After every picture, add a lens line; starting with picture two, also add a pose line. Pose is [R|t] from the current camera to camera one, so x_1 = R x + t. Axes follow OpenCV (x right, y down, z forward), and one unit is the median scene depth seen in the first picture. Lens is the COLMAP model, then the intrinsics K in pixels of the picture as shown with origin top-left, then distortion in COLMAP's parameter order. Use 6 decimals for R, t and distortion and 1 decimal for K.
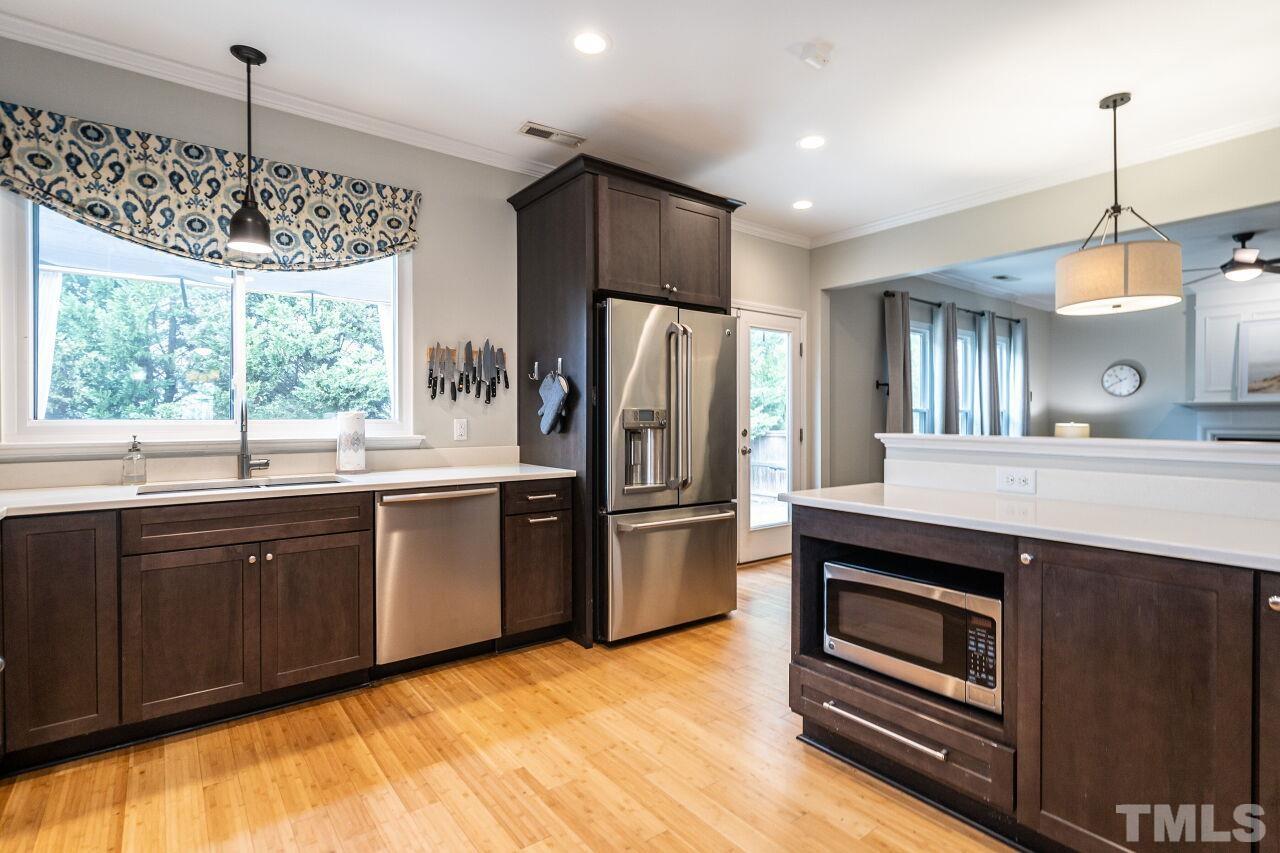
lens RADIAL K [[629.9, 0, 643.0], [0, 629.9, 420.7], [0, 0, 1]] dist [0.004817, 0.001009]
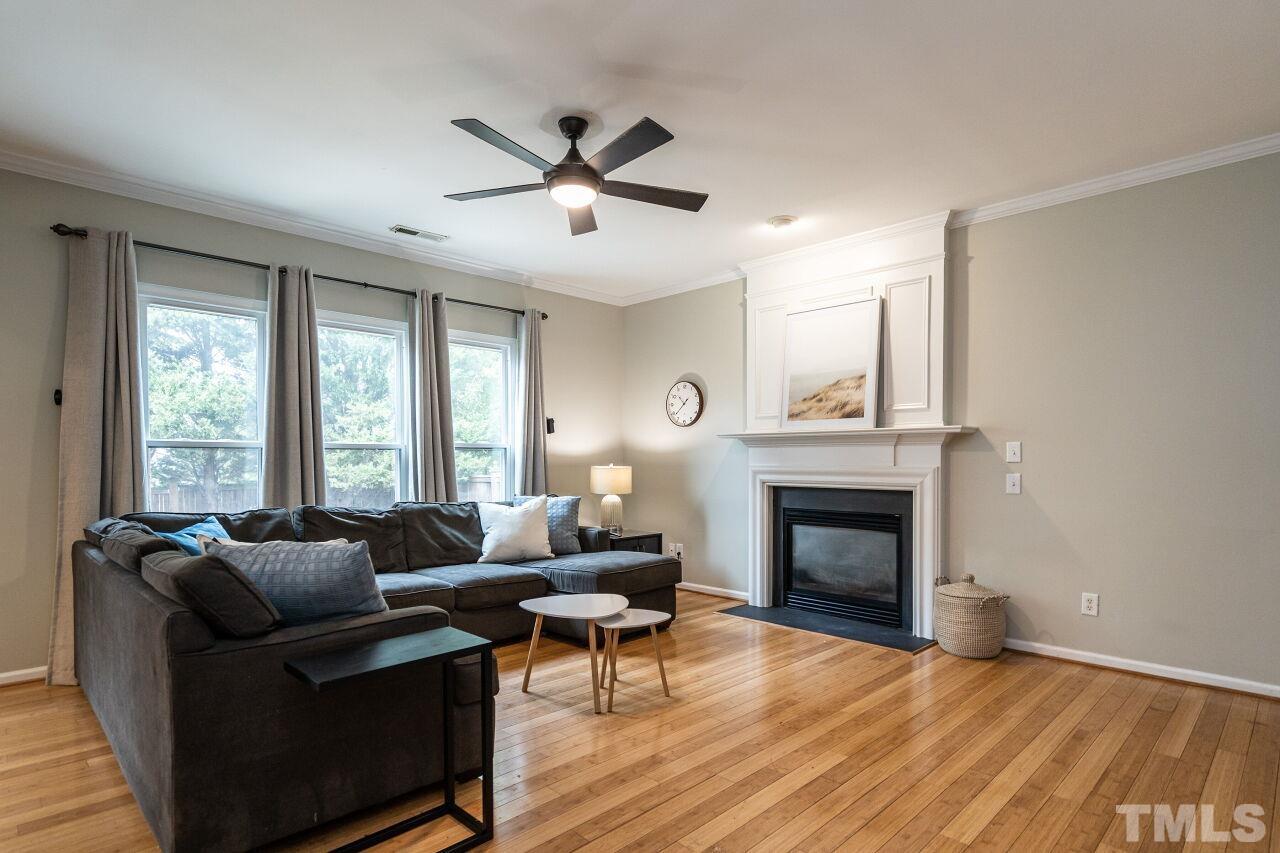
lens RADIAL K [[673.4, 0, 653.4], [0, 673.4, 465.2], [0, 0, 1]] dist [-0.003965, -0.000543]
pose [[0.990673, -0.006166, 0.136124, 1.675570], [0.005751, 0.999978, 0.003440, 0.002792], [-0.136142, -0.002625, 0.990686, 0.736569]]
